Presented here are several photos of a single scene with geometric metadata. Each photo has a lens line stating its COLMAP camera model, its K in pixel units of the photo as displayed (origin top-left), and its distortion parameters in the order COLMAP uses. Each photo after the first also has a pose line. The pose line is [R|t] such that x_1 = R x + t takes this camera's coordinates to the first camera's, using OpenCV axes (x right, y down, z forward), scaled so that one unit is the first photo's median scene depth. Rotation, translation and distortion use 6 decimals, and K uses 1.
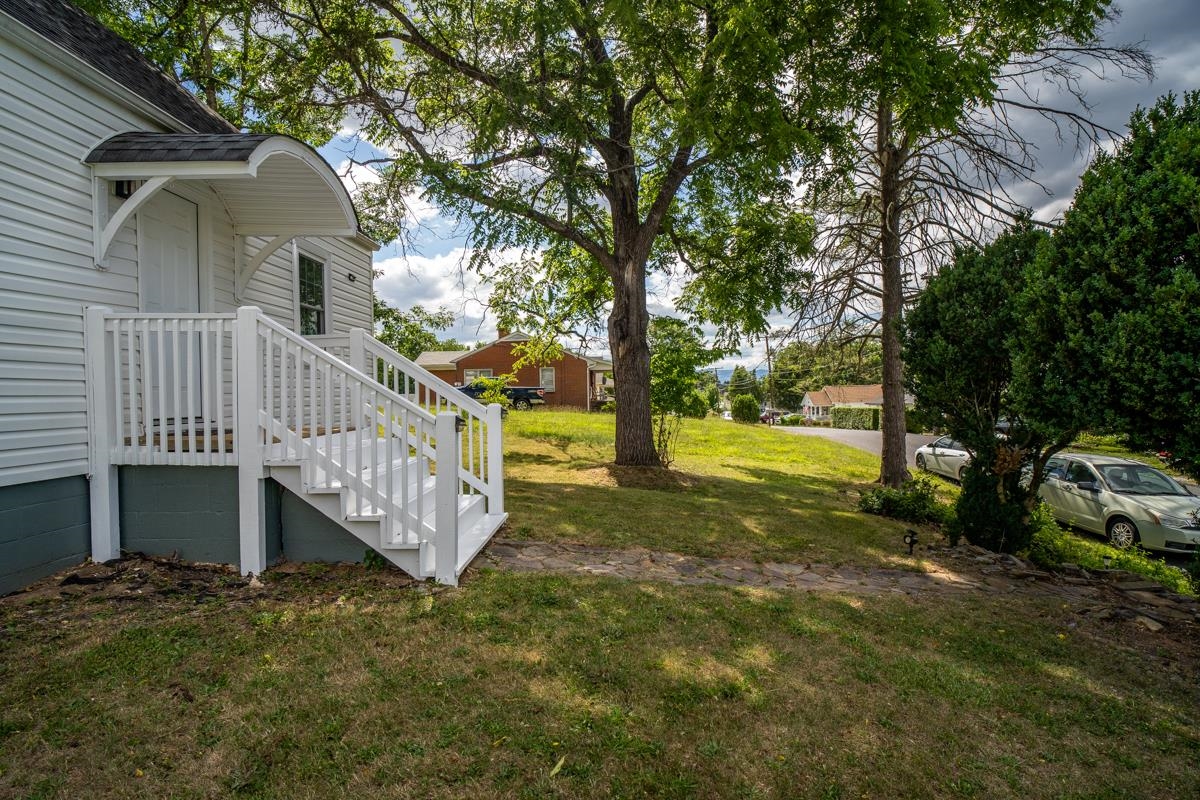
lens RADIAL K [[606.8, 0, 600.0], [0, 606.8, 400.0], [0, 0, 1]] dist [0.000743, 0.000067]
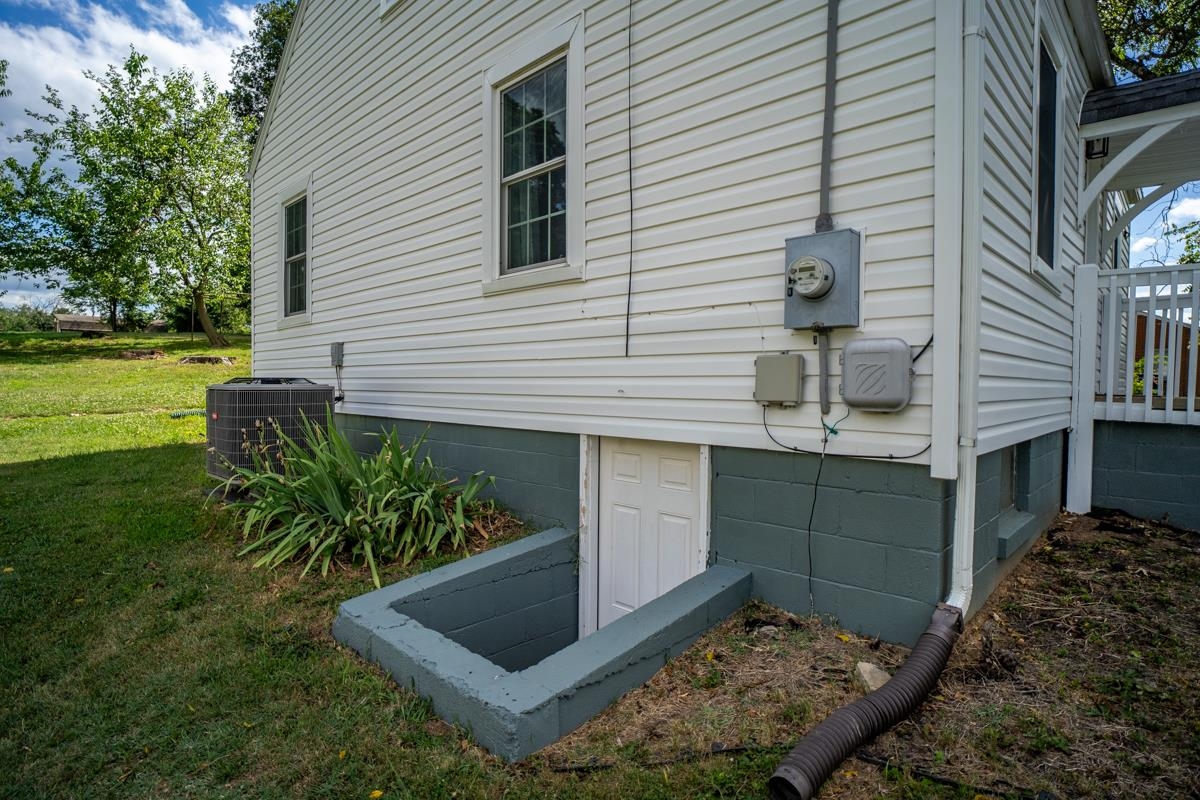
lens RADIAL K [[625.9, 0, 602.3], [0, 625.9, 401.2], [0, 0, 1]] dist [-0.054320, 0.025620]
pose [[0.732247, 0.036184, -0.680077, -0.703029], [-0.031820, 0.999315, 0.018908, 0.081333], [0.680295, 0.007794, 0.732897, -0.308181]]
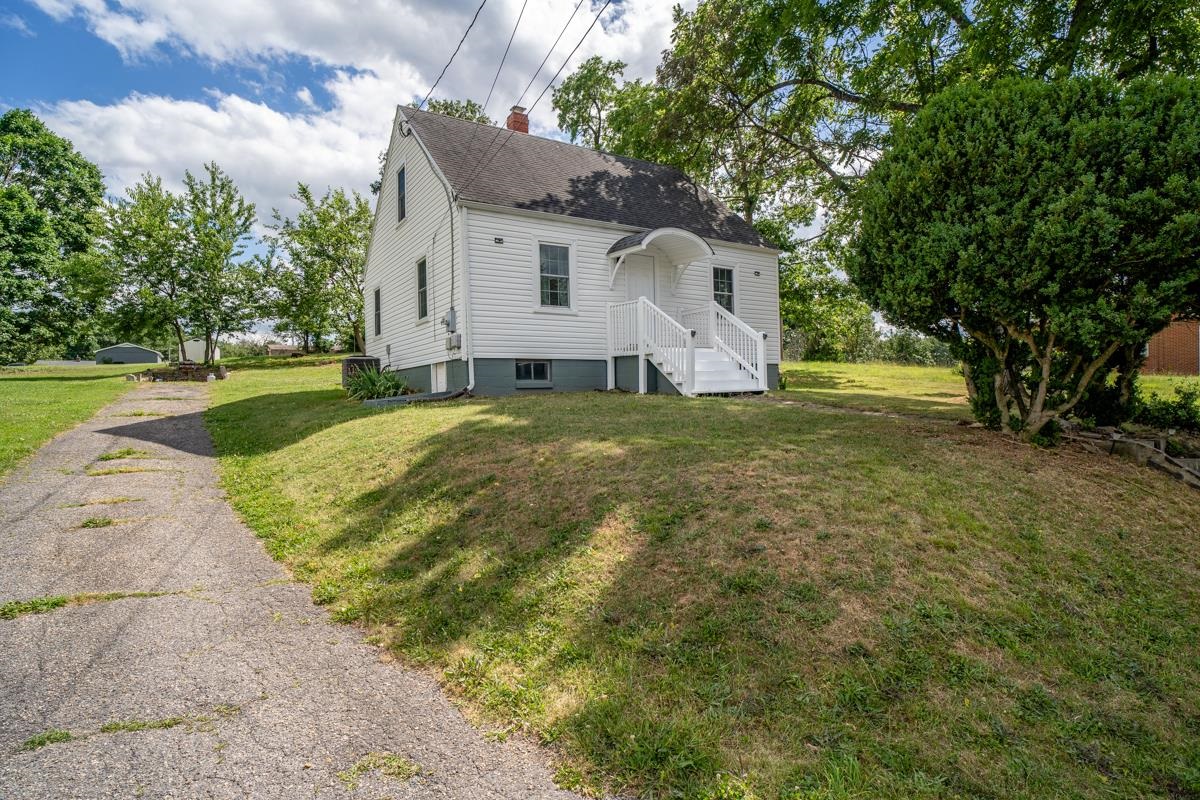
lens RADIAL K [[625.9, 0, 602.3], [0, 625.9, 401.2], [0, 0, 1]] dist [-0.054320, 0.025620]
pose [[0.560009, 0.006573, -0.828460, 1.614757], [-0.000579, 0.999971, 0.007542, 0.292084], [0.828486, -0.003744, 0.559997, -0.700823]]
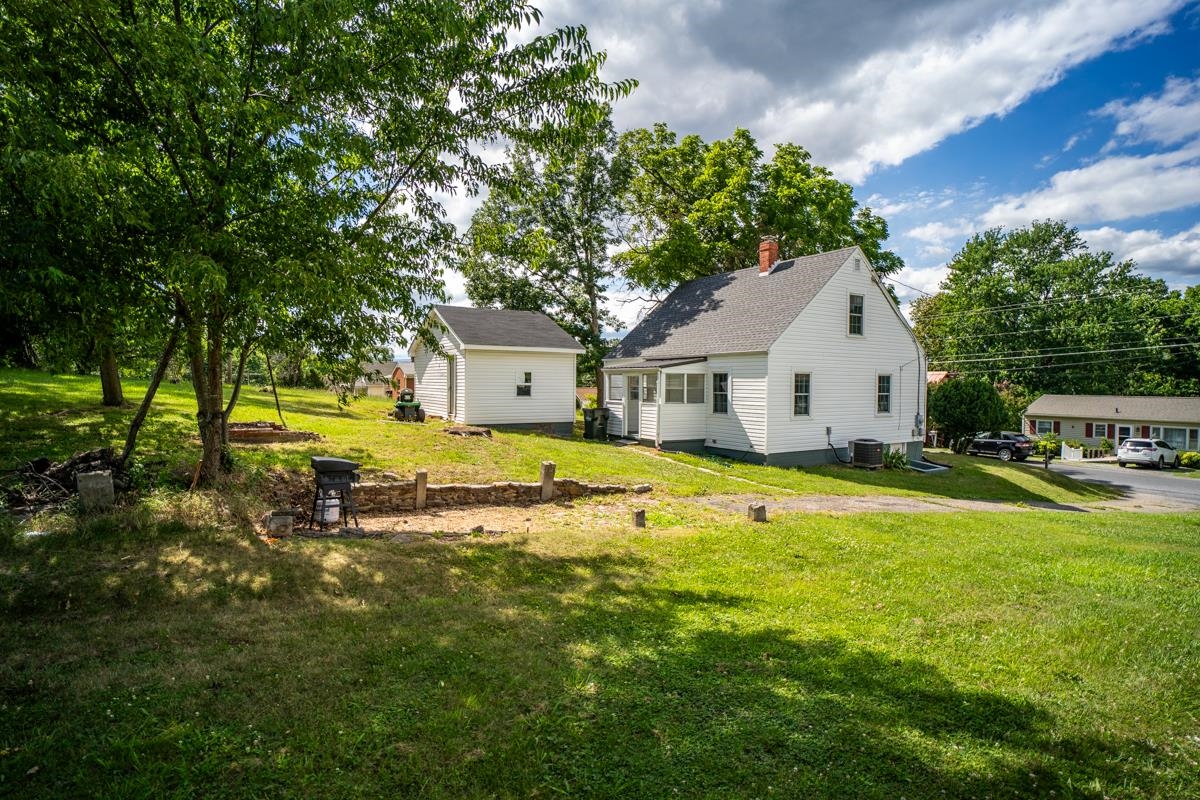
lens RADIAL K [[625.9, 0, 602.3], [0, 625.9, 401.2], [0, 0, 1]] dist [-0.054320, 0.025620]
pose [[0.835560, -0.000344, 0.549400, -5.641408], [-0.002679, 0.999985, 0.004702, -0.193504], [-0.549393, -0.005401, 0.835546, -2.407422]]
